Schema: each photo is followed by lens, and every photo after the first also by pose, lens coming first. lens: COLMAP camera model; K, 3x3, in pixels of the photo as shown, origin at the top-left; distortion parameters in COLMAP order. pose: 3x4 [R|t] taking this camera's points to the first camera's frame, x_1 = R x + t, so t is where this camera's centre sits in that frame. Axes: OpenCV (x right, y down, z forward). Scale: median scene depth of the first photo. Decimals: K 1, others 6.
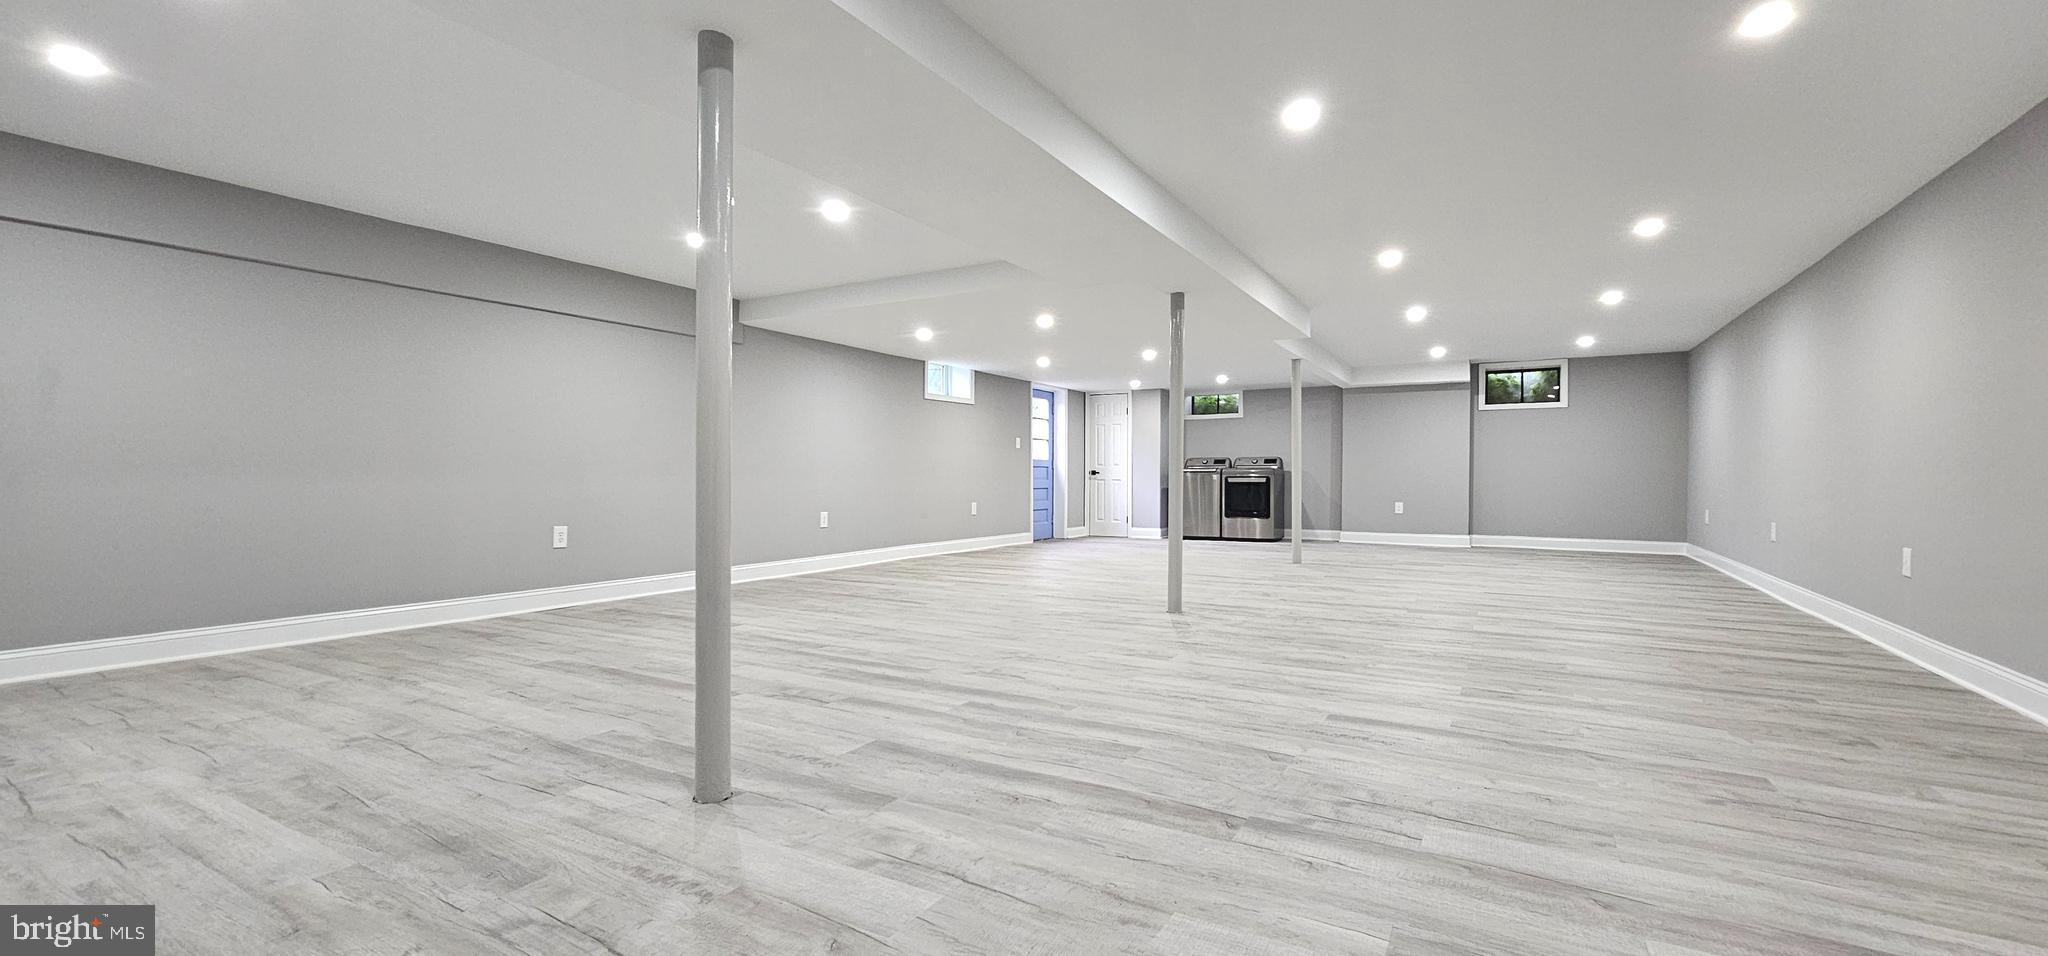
lens RADIAL K [[834.9, 0, 1027.1], [0, 834.9, 486.1], [0, 0, 1]] dist [0.000534, -0.000833]
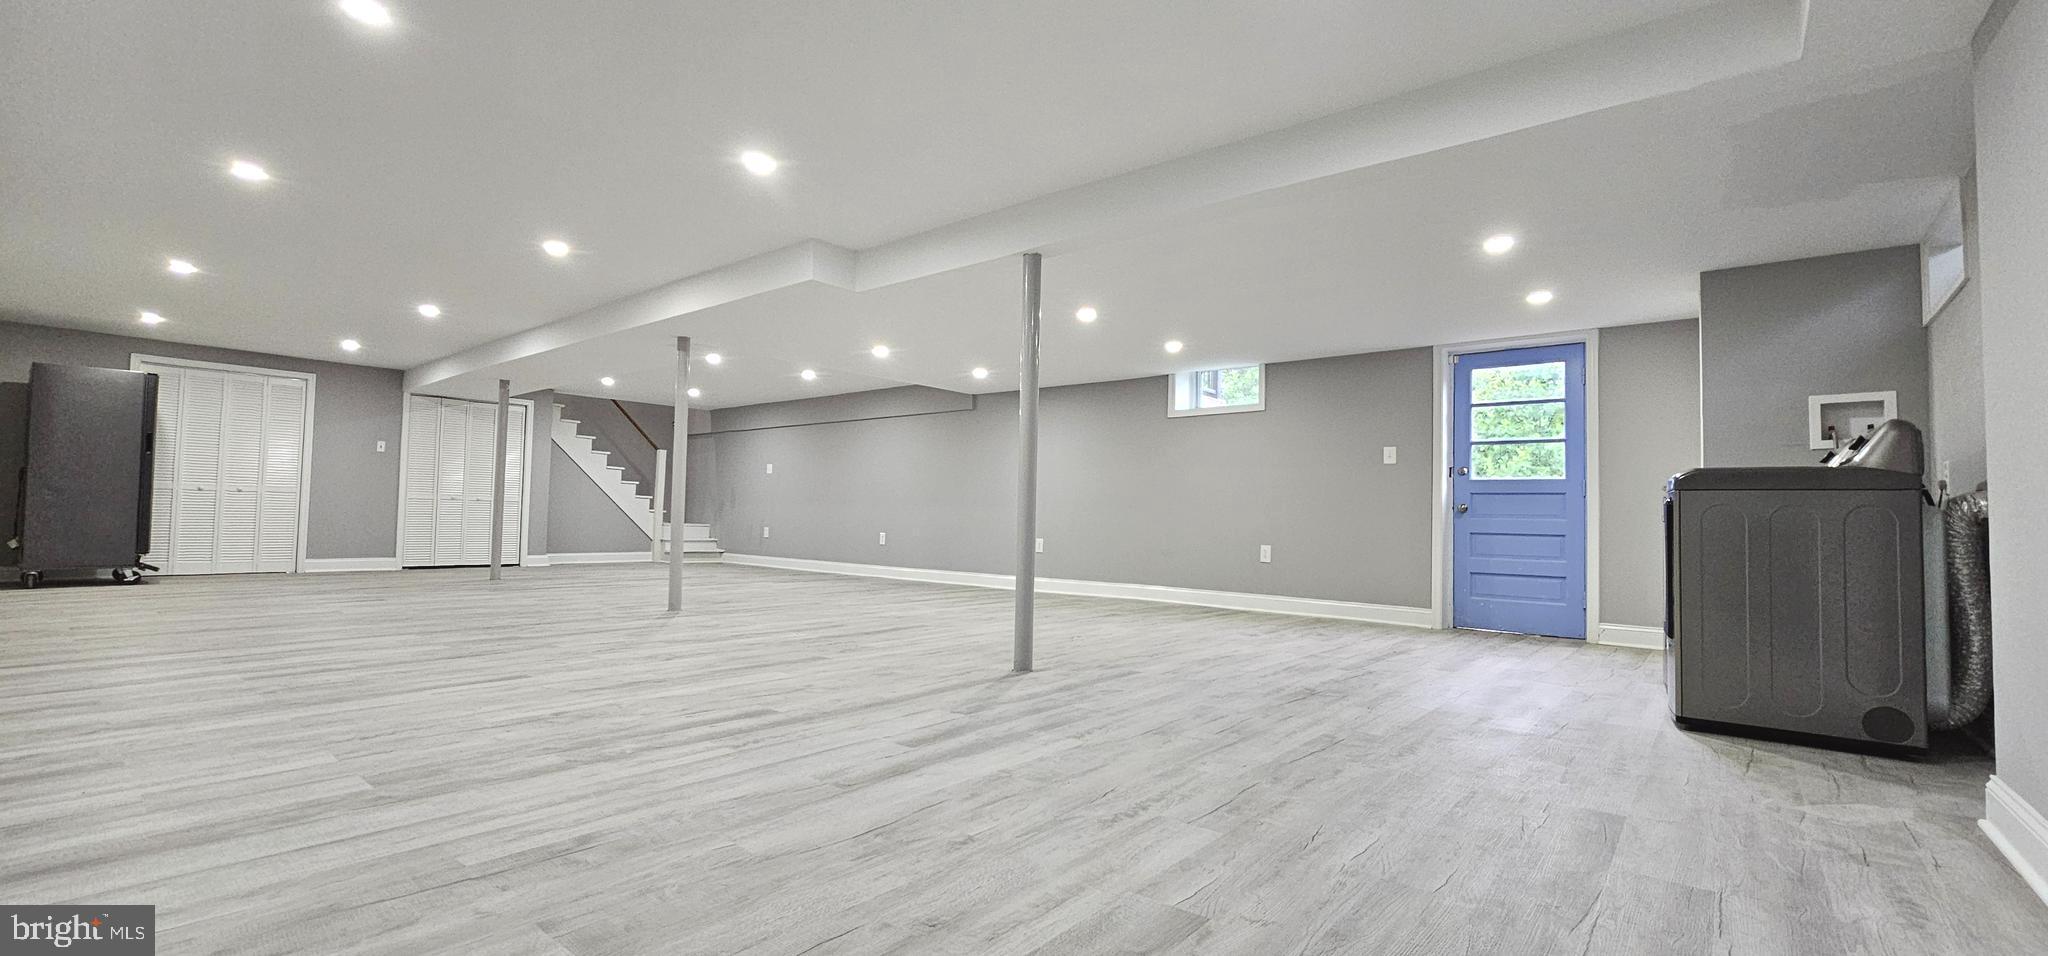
lens RADIAL K [[834.9, 0, 1027.1], [0, 834.9, 486.1], [0, 0, 1]] dist [0.000534, -0.000833]
pose [[-0.178181, -0.006365, -0.983977, 0.861946], [-0.005945, 0.999968, -0.005392, -0.033617], [0.983980, 0.004889, -0.178214, 1.163881]]
